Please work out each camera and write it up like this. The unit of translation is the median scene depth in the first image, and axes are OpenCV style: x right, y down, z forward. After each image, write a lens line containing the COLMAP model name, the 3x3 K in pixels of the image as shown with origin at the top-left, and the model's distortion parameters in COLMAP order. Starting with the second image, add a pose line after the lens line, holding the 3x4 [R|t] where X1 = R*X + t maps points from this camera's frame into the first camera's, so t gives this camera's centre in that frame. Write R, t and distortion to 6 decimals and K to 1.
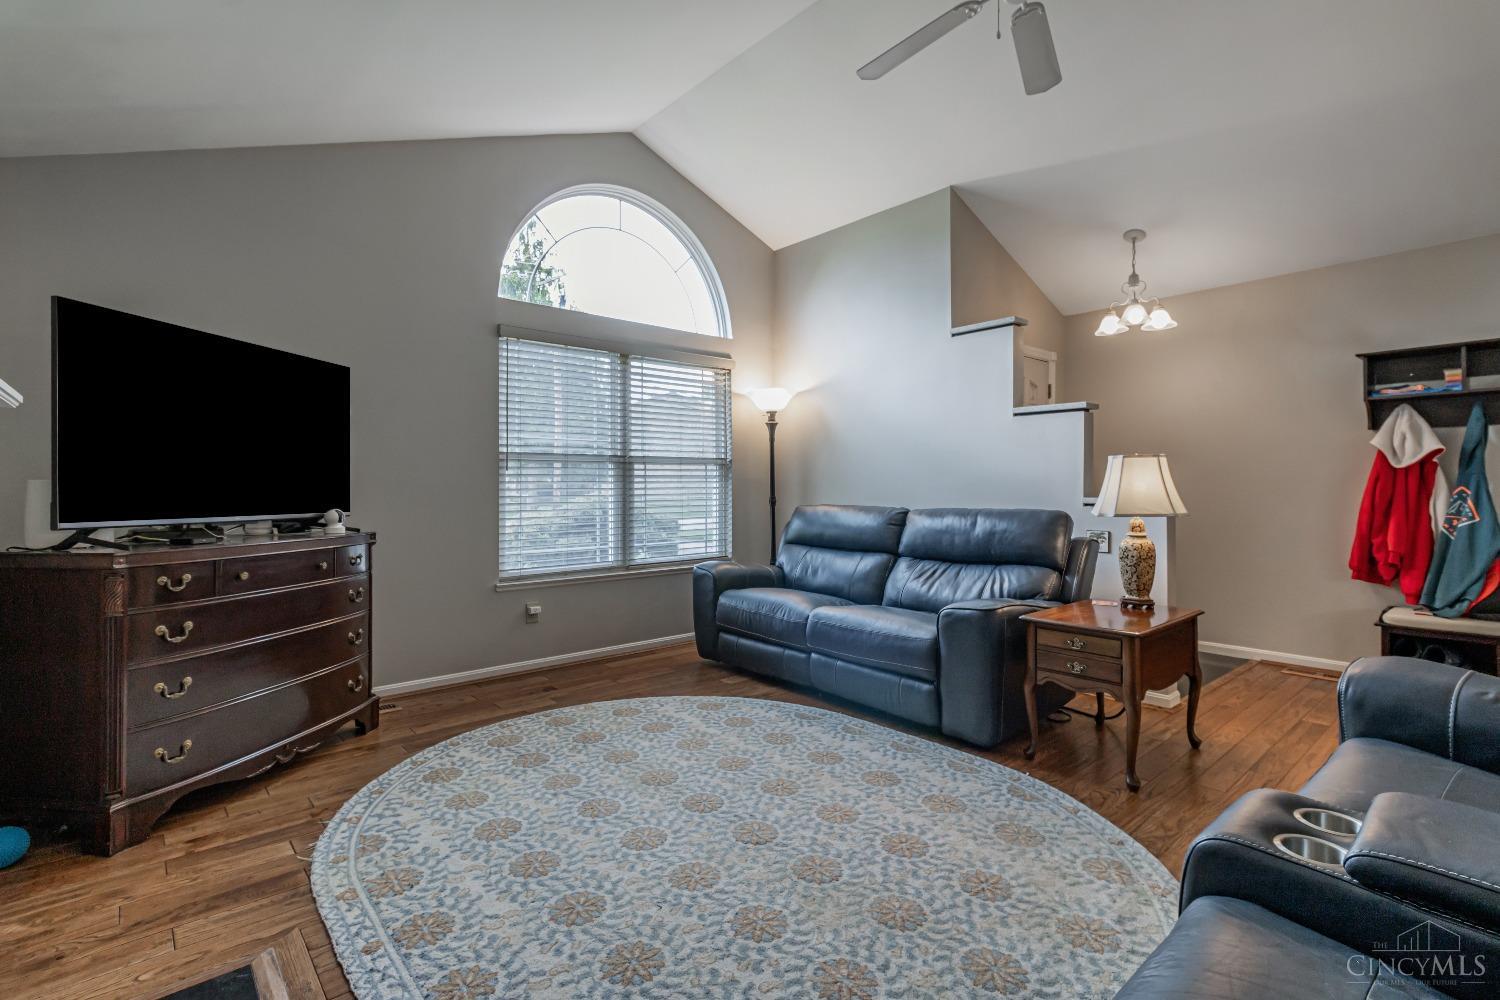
lens RADIAL K [[708.6, 0, 757.6], [0, 708.6, 486.1], [0, 0, 1]] dist [0.004221, 0.001028]
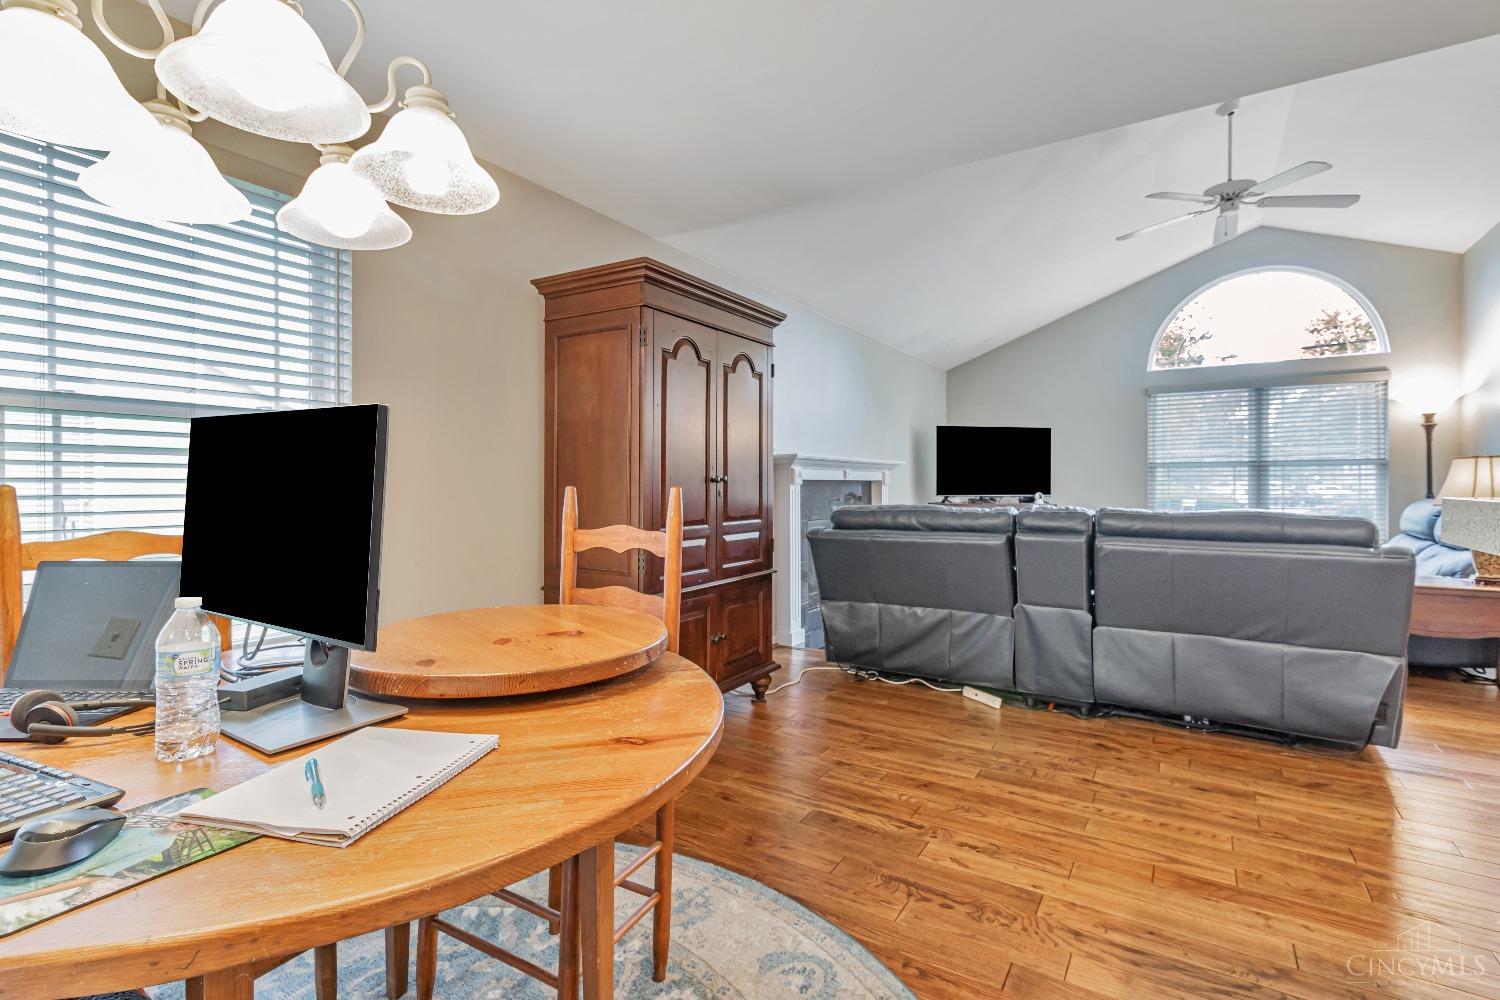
lens RADIAL K [[708.6, 0, 744.6], [0, 708.6, 487.3], [0, 0, 1]] dist [0.004221, 0.001028]
pose [[0.287888, 0.002046, -0.957662, 1.191578], [0.001452, 0.999996, 0.002573, 0.004931], [0.957663, -0.002131, 0.287884, -0.500683]]
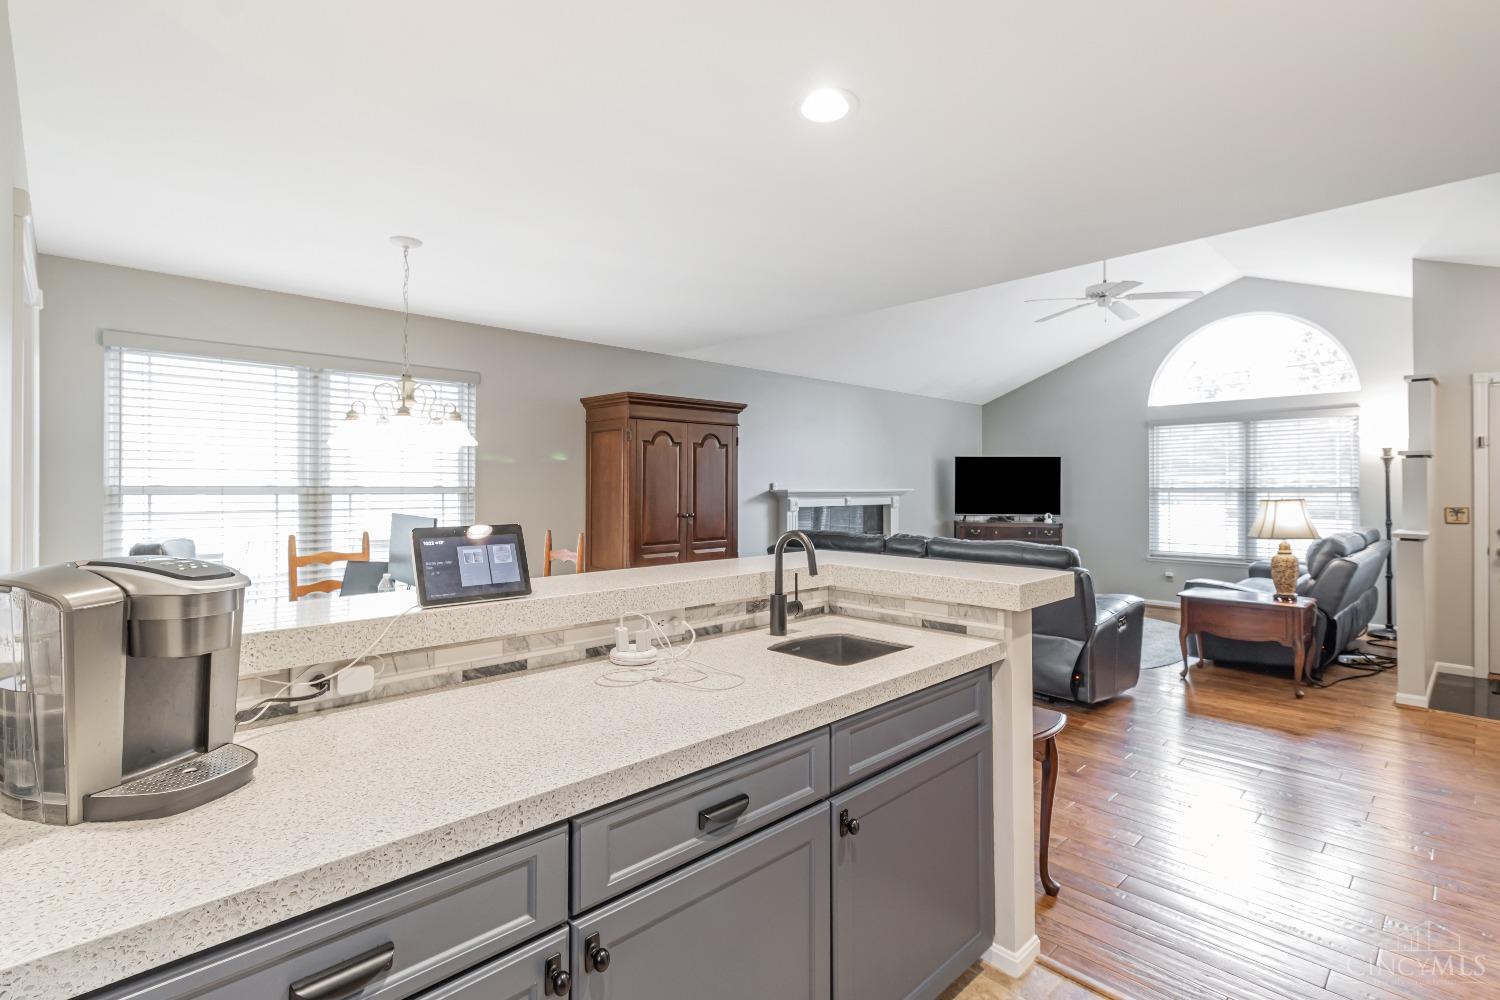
lens RADIAL K [[708.6, 0, 756.0], [0, 708.6, 492.8], [0, 0, 1]] dist [0.004221, 0.001028]
pose [[0.042923, 0.010813, -0.999020, 1.823521], [0.002159, 0.999938, 0.010916, -0.070158], [0.999076, -0.002626, 0.042897, -0.173870]]
